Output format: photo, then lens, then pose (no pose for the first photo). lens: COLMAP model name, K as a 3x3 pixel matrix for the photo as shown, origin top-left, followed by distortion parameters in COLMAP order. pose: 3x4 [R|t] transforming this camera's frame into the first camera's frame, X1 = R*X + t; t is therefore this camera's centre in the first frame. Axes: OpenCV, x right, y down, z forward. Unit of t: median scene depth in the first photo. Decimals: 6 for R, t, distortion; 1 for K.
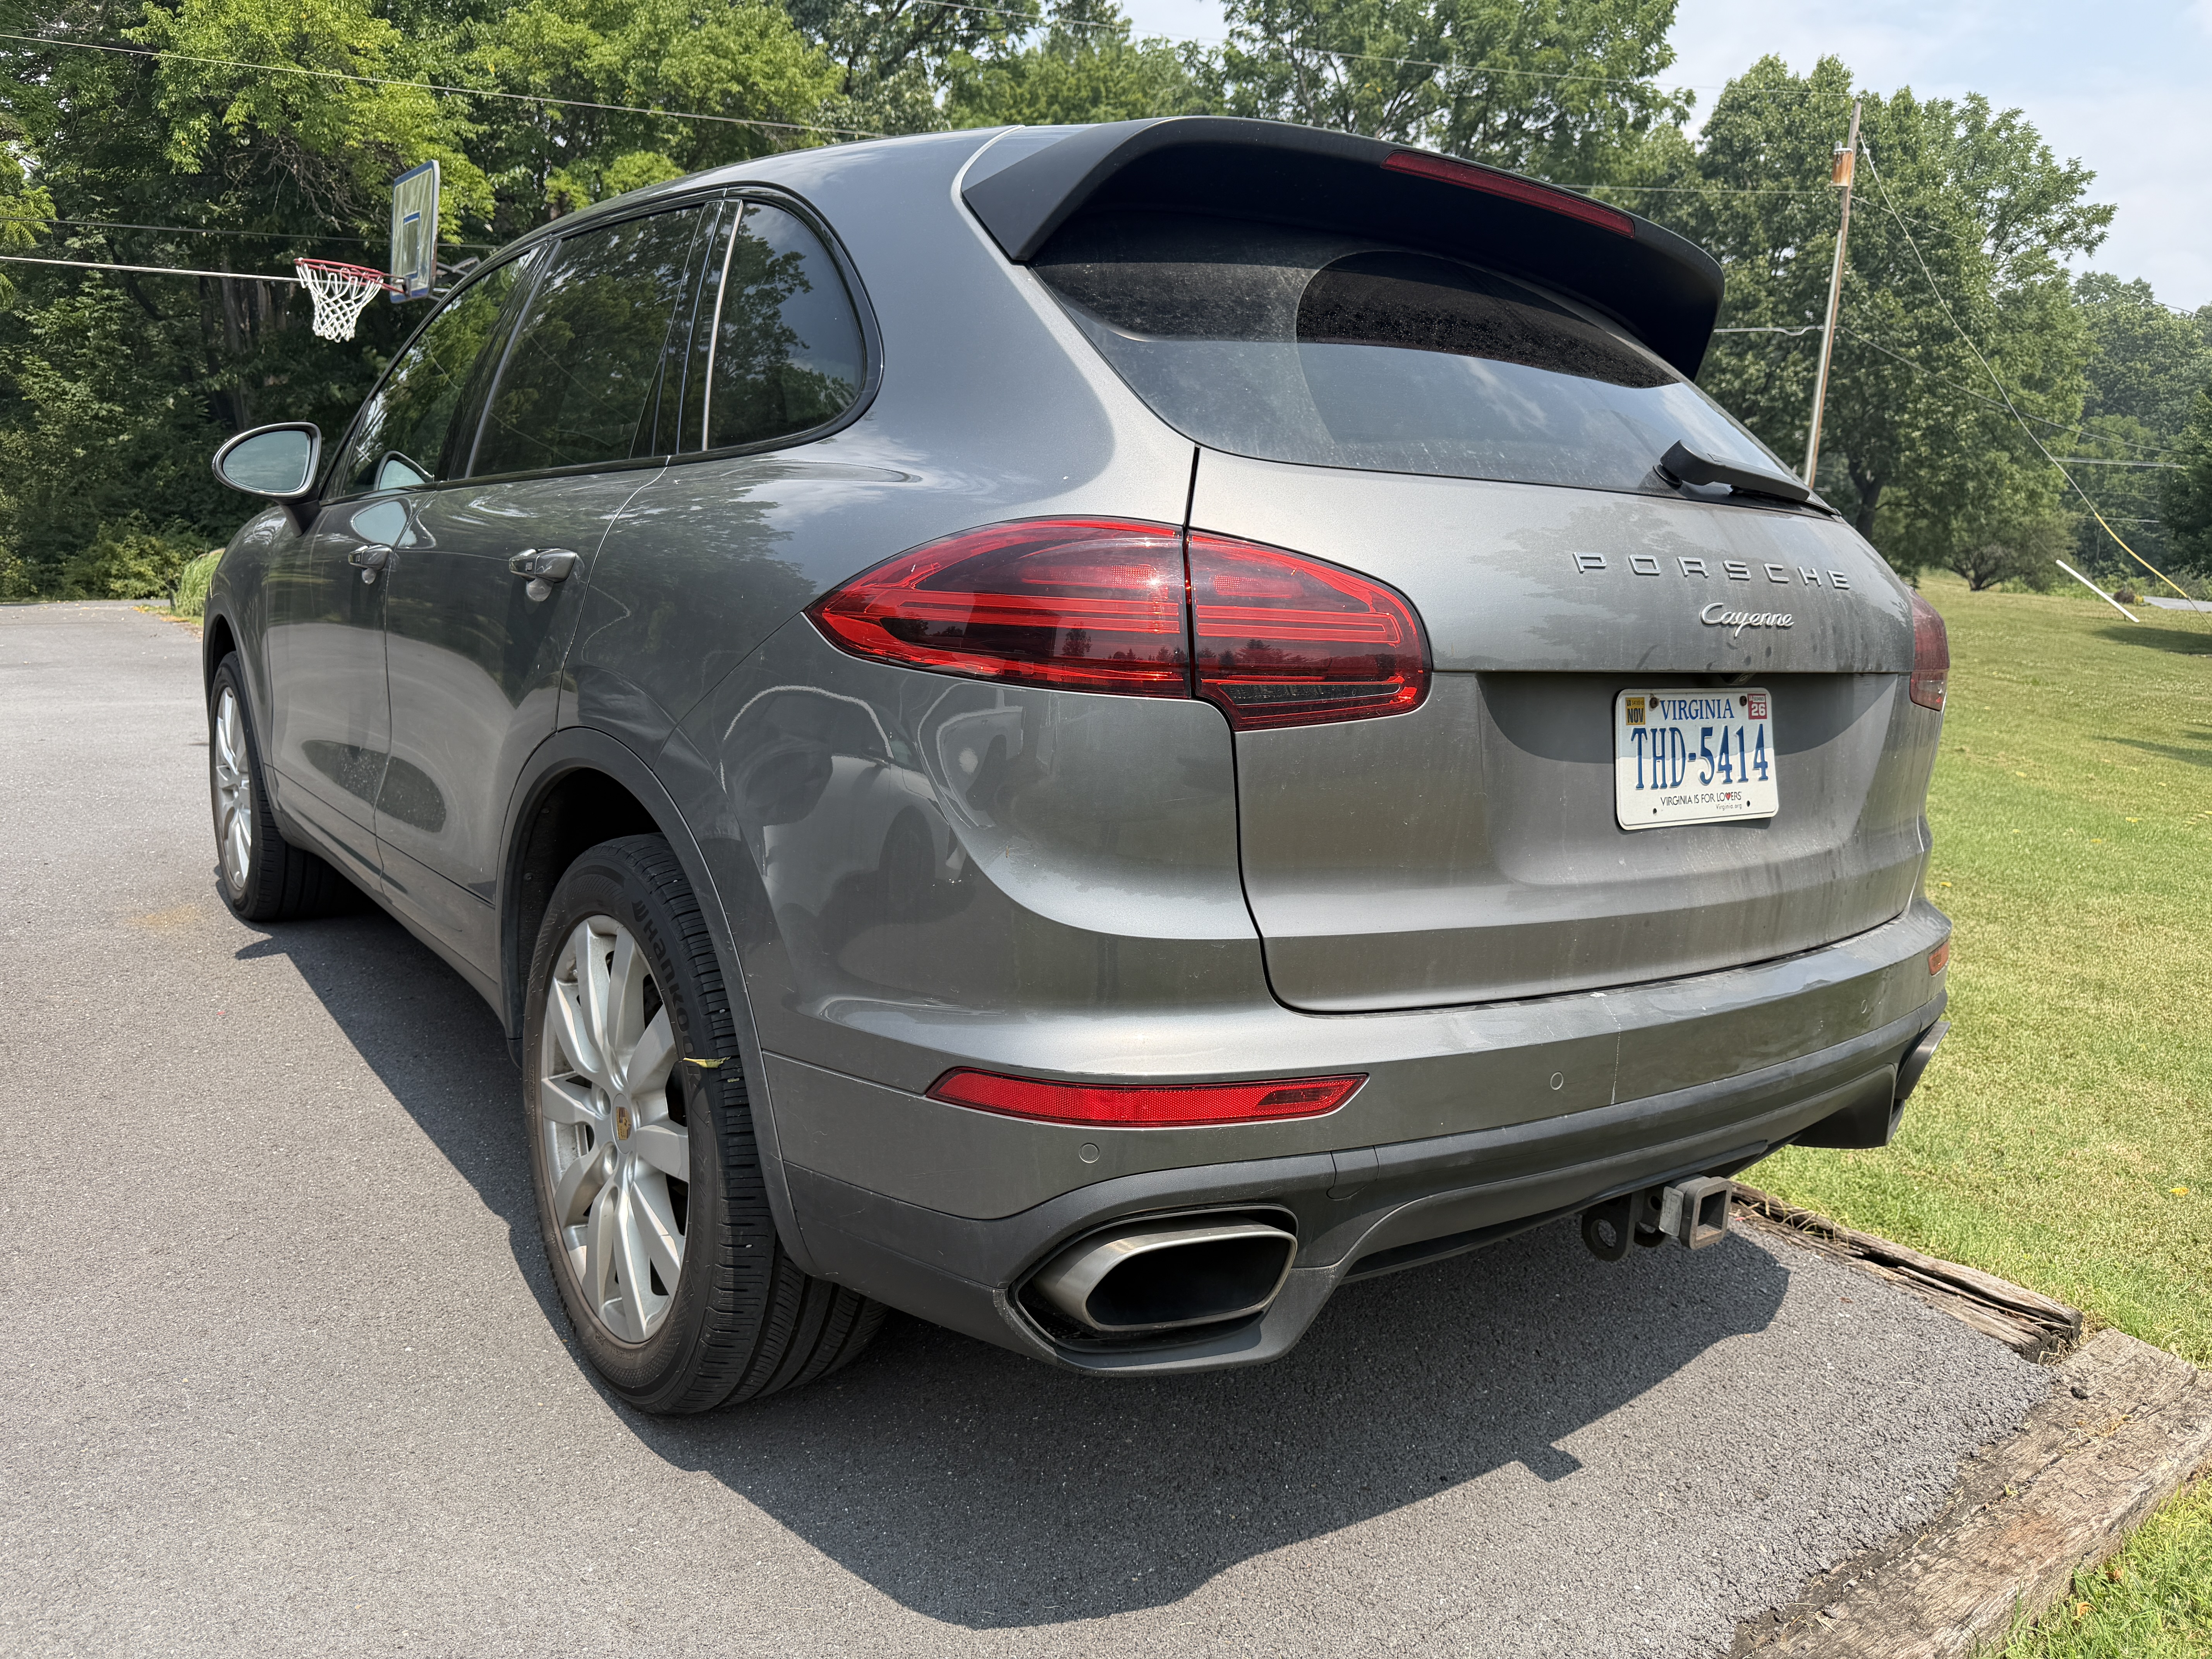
lens RADIAL K [[1556.5, 0, 1112.1], [0, 1556.5, 826.2], [0, 0, 1]] dist [0.004388, -0.006109]
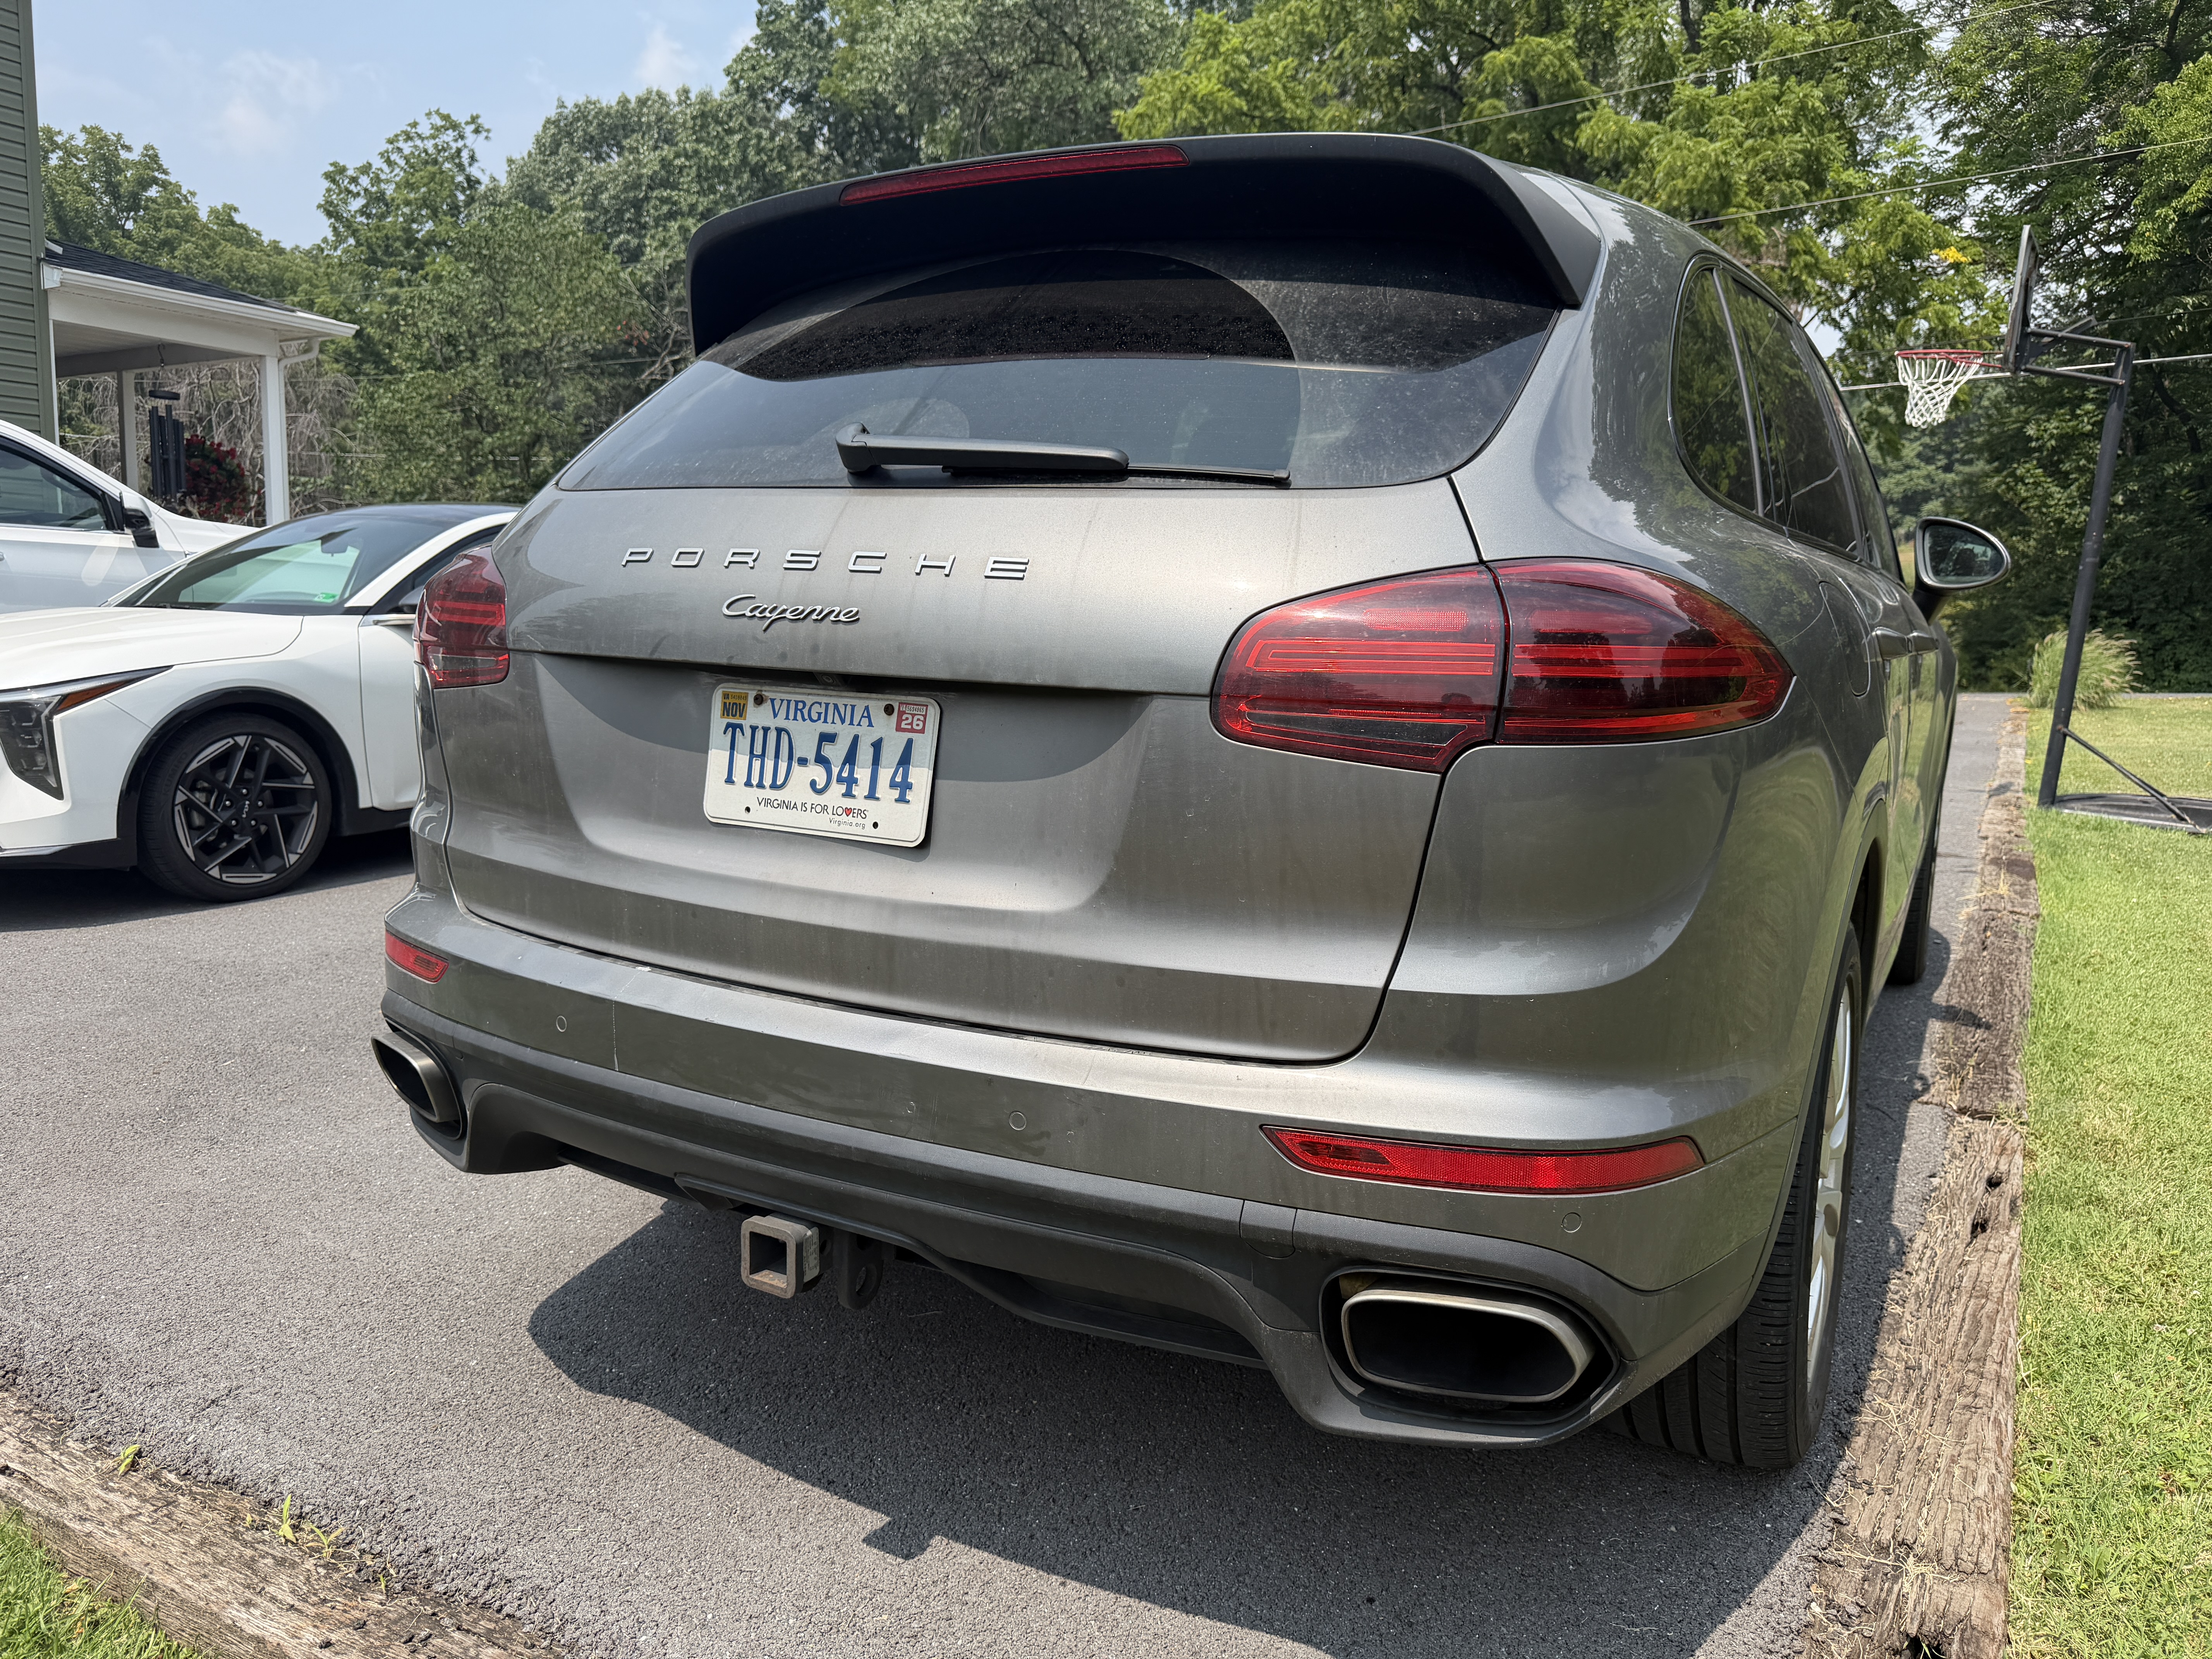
lens RADIAL K [[1540.5, 0, 1106.0], [0, 1540.5, 829.5], [0, 0, 1]] dist [0.043416, -0.057654]
pose [[0.416735, 0.103372, -0.903131, 1.276251], [-0.156736, 0.986805, 0.040626, -0.069506], [0.895414, 0.124623, 0.427438, 0.760765]]
